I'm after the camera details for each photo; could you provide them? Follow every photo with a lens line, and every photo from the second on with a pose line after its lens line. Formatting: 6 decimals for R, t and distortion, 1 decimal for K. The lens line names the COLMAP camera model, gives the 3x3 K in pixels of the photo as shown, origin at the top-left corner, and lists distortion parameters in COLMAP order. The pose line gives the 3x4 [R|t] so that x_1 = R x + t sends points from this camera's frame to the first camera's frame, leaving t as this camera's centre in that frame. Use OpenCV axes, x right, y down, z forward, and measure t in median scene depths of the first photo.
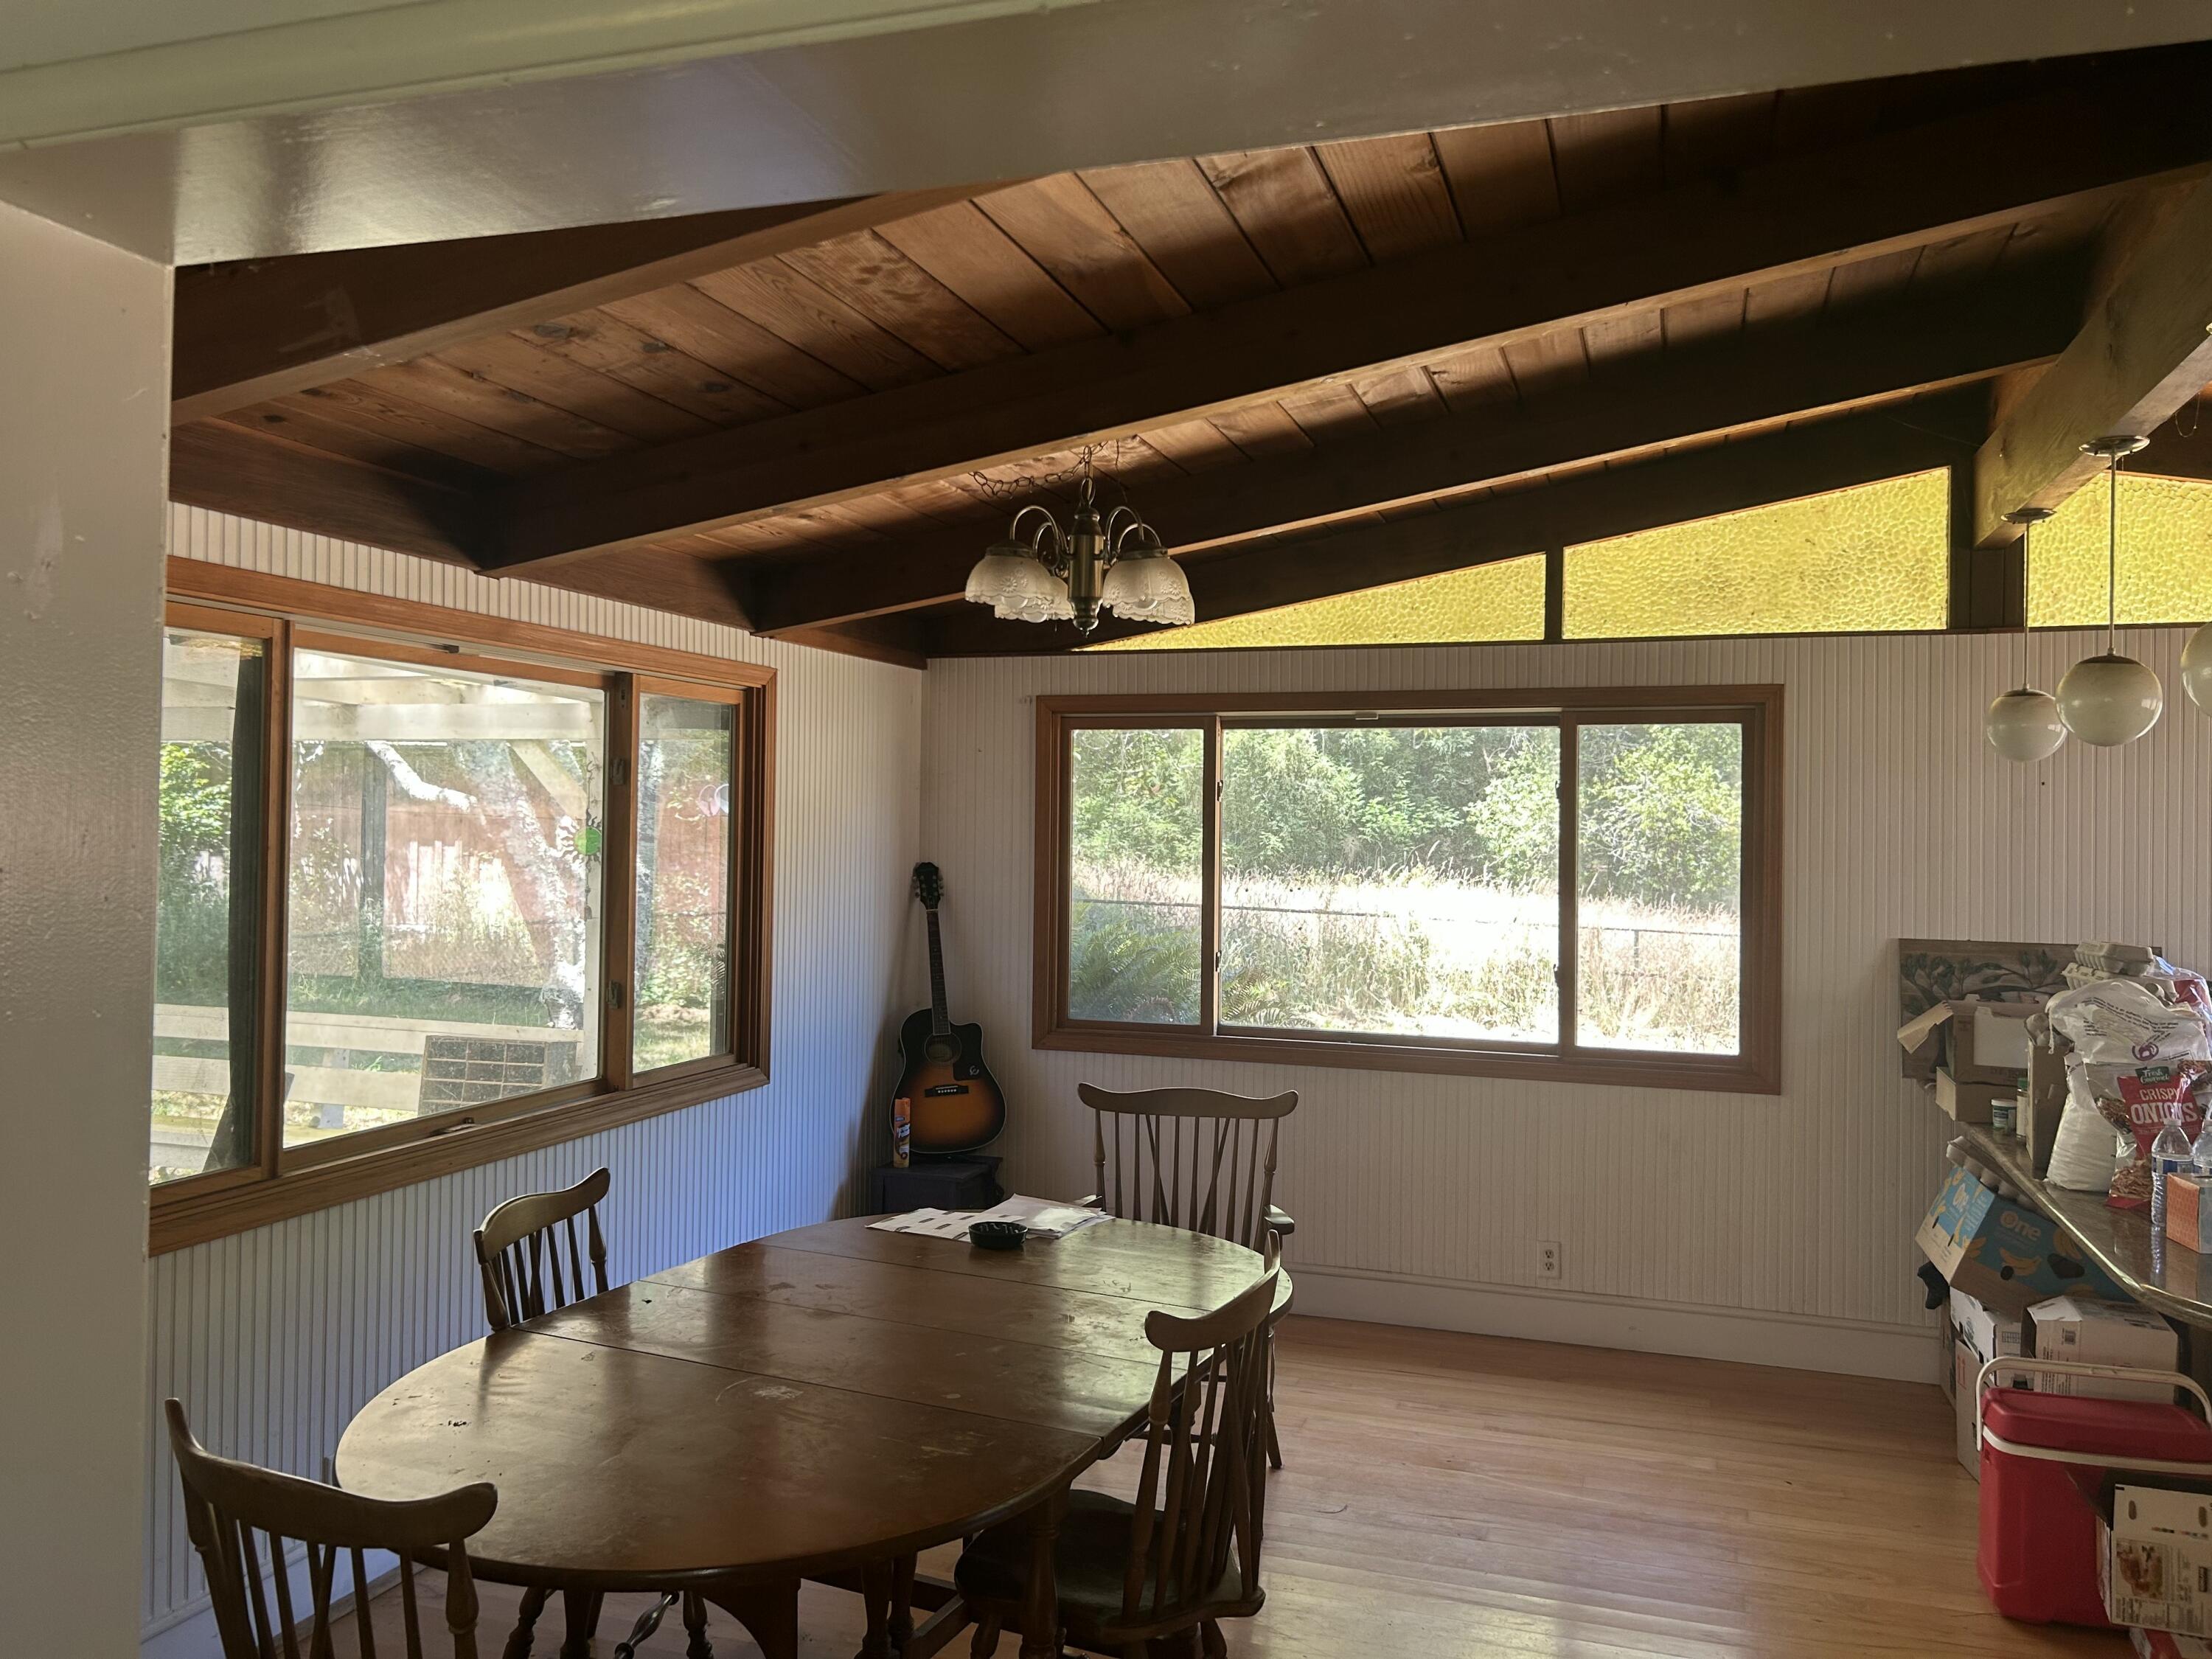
lens RADIAL K [[1663.7, 0, 1114.7], [0, 1663.7, 823.8], [0, 0, 1]] dist [0.042940, -0.052452]
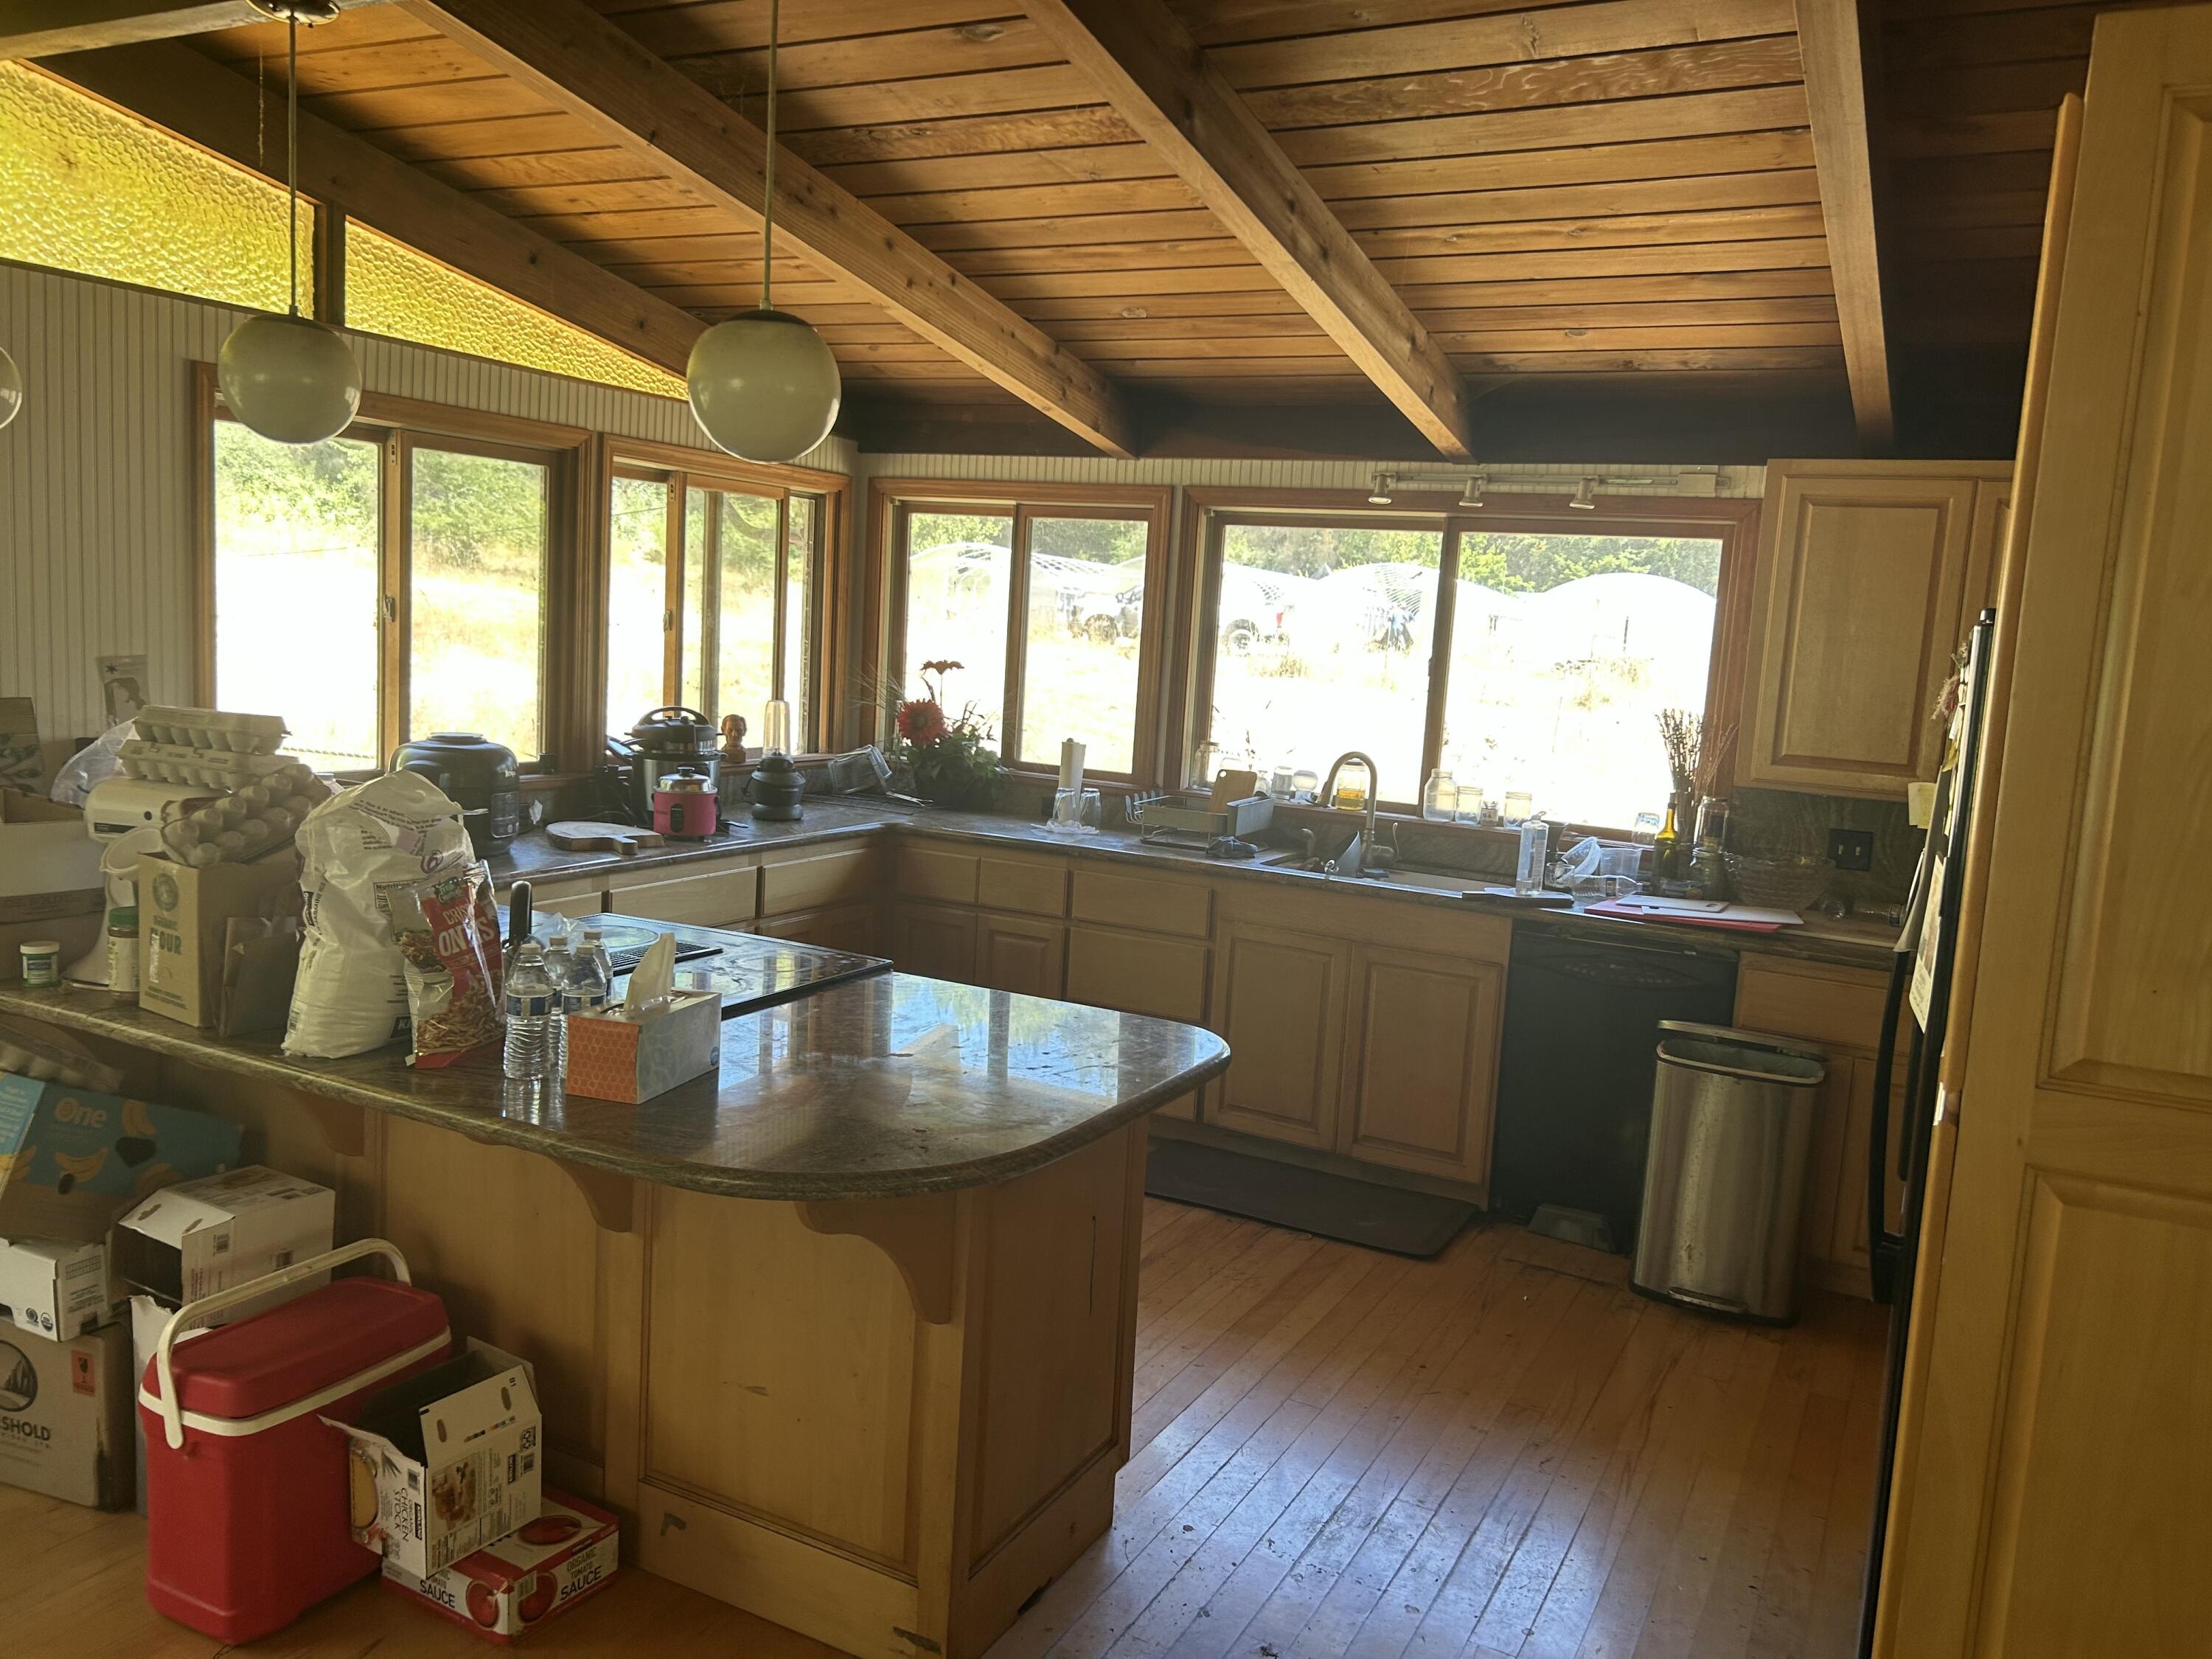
lens RADIAL K [[1663.7, 0, 1114.7], [0, 1663.7, 823.8], [0, 0, 1]] dist [0.042940, -0.052452]
pose [[0.144134, -0.127579, 0.981300, -0.085566], [-0.059378, 0.988752, 0.137270, -0.005072], [-0.987775, -0.078052, 0.134938, 0.541949]]
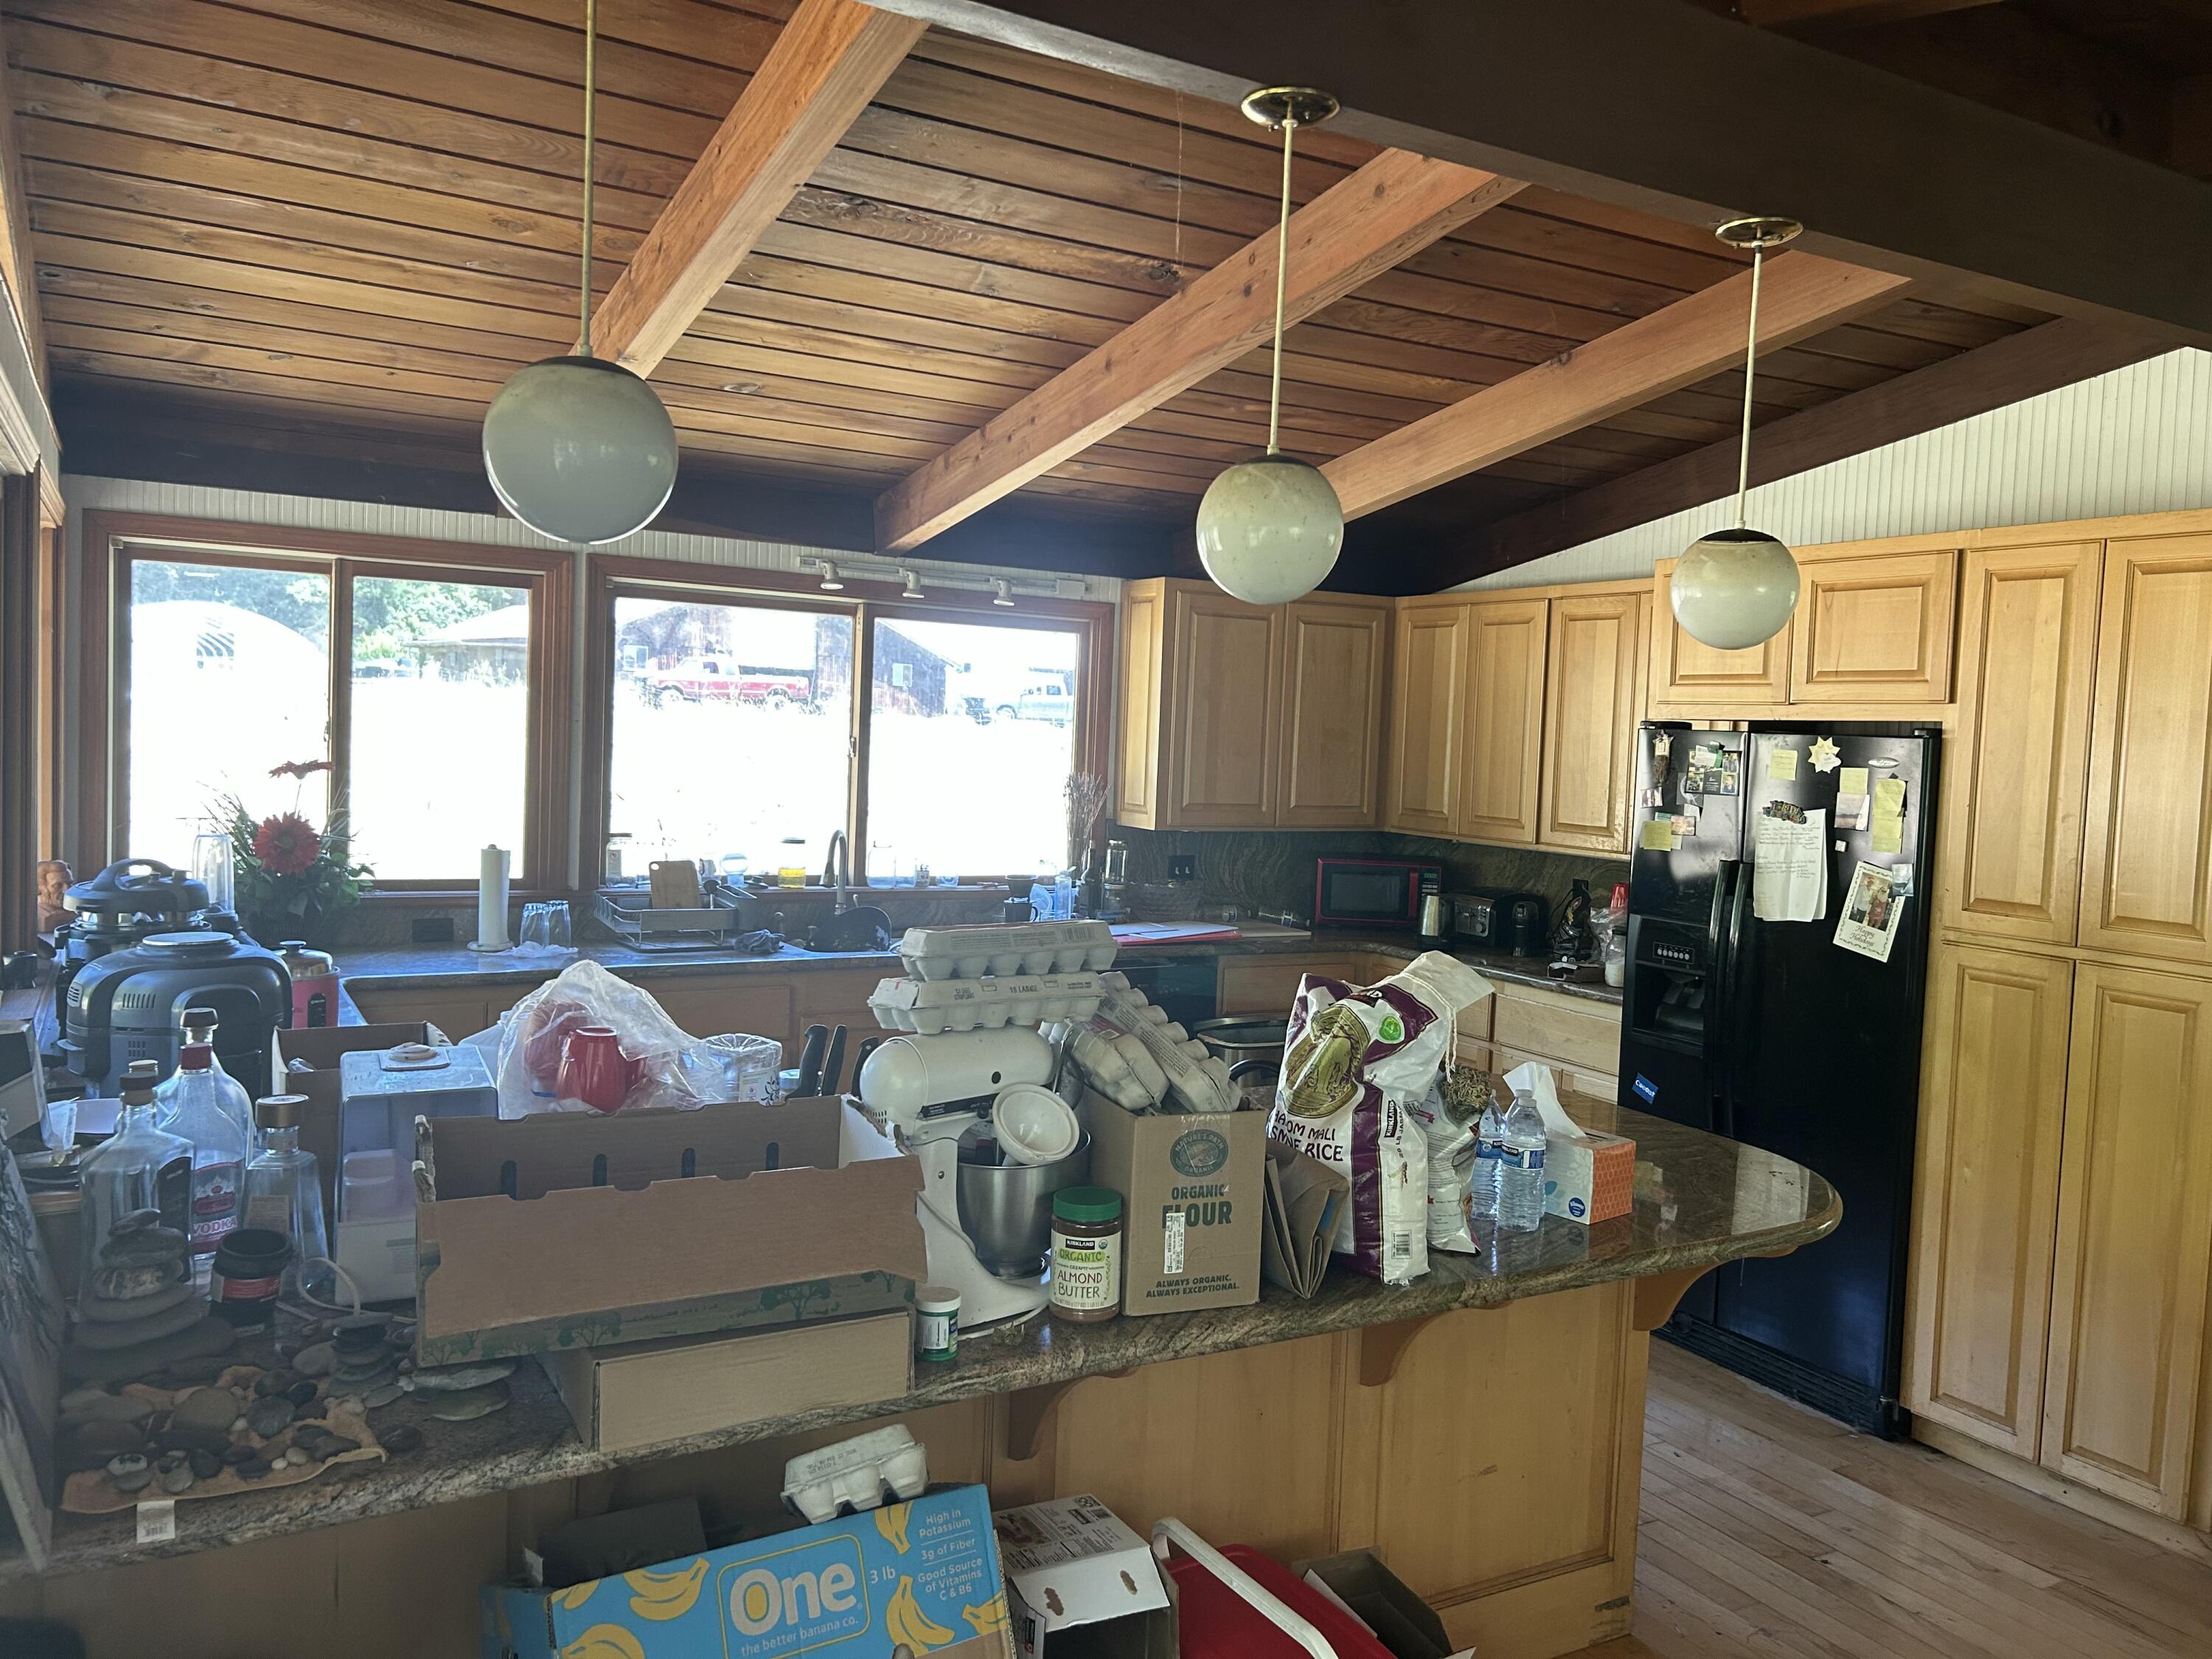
lens RADIAL K [[1663.7, 0, 1114.7], [0, 1663.7, 823.8], [0, 0, 1]] dist [0.042940, -0.052452]
pose [[-0.758743, -0.086518, 0.645618, 0.231664], [-0.054794, 0.996104, 0.069092, -0.003052], [-0.649081, 0.017047, -0.760528, 1.521126]]
